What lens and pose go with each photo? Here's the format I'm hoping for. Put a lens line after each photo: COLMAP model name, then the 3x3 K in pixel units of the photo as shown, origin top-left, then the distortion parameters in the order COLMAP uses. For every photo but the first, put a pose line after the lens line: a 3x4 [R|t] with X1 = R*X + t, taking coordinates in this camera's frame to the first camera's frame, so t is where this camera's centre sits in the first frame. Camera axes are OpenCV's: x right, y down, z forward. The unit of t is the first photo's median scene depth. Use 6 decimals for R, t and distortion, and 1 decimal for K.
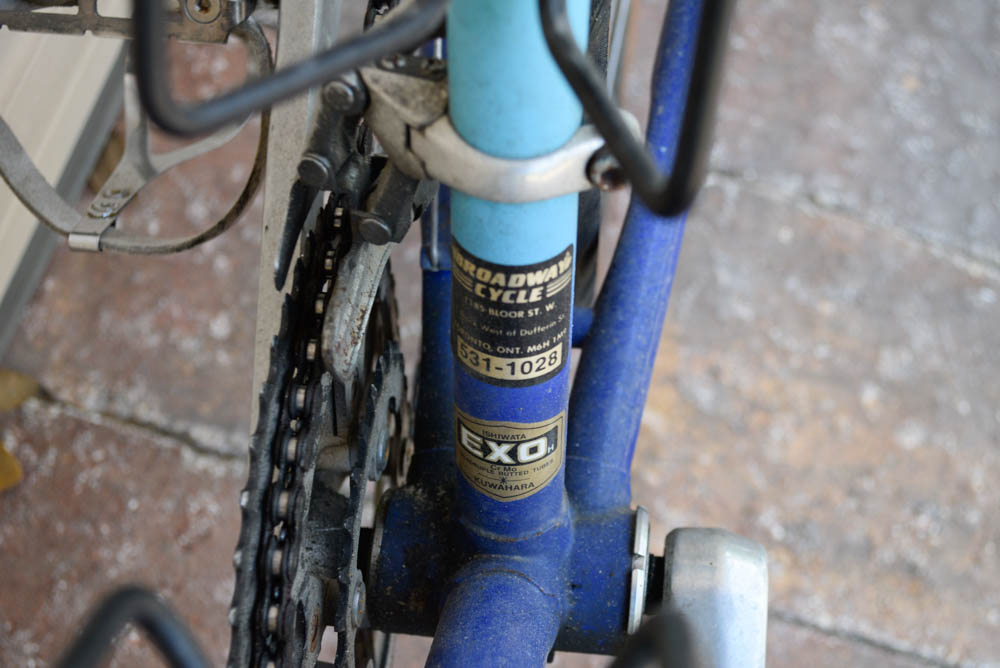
lens RADIAL K [[1460.1, 0, 500.0], [0, 1460.1, 334.0], [0, 0, 1]] dist [-0.017661, -0.048681]
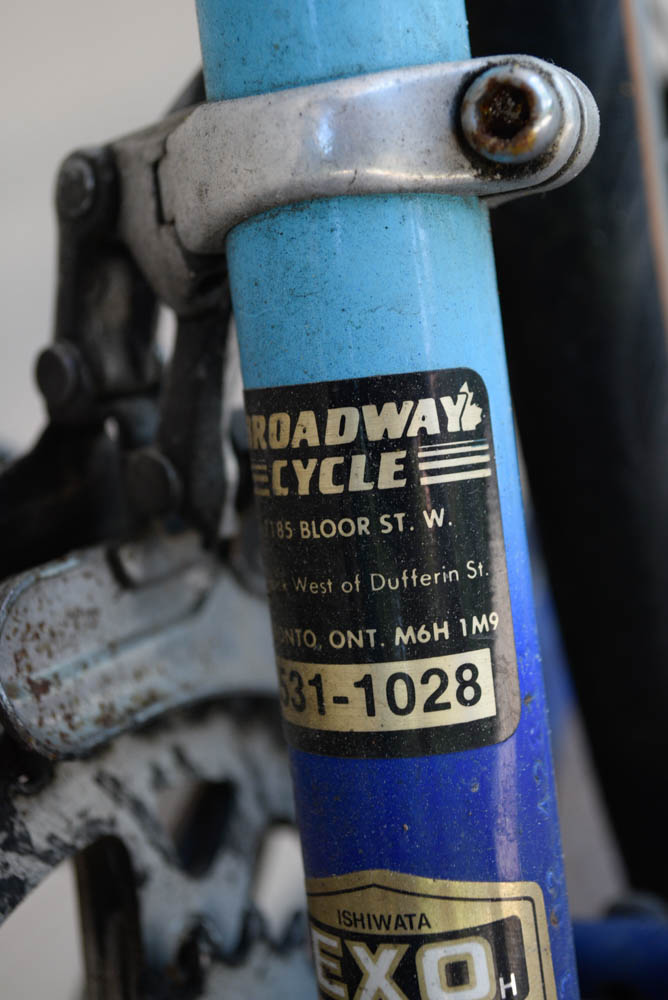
lens RADIAL K [[1460.1, 0, 334.0], [0, 1460.1, 500.0], [0, 0, 1]] dist [-0.017661, -0.048681]
pose [[0.936804, -0.095256, -0.336637, 0.146988], [-0.133770, 0.791577, -0.596247, 0.231995], [0.323270, 0.603599, 0.728811, 0.628328]]
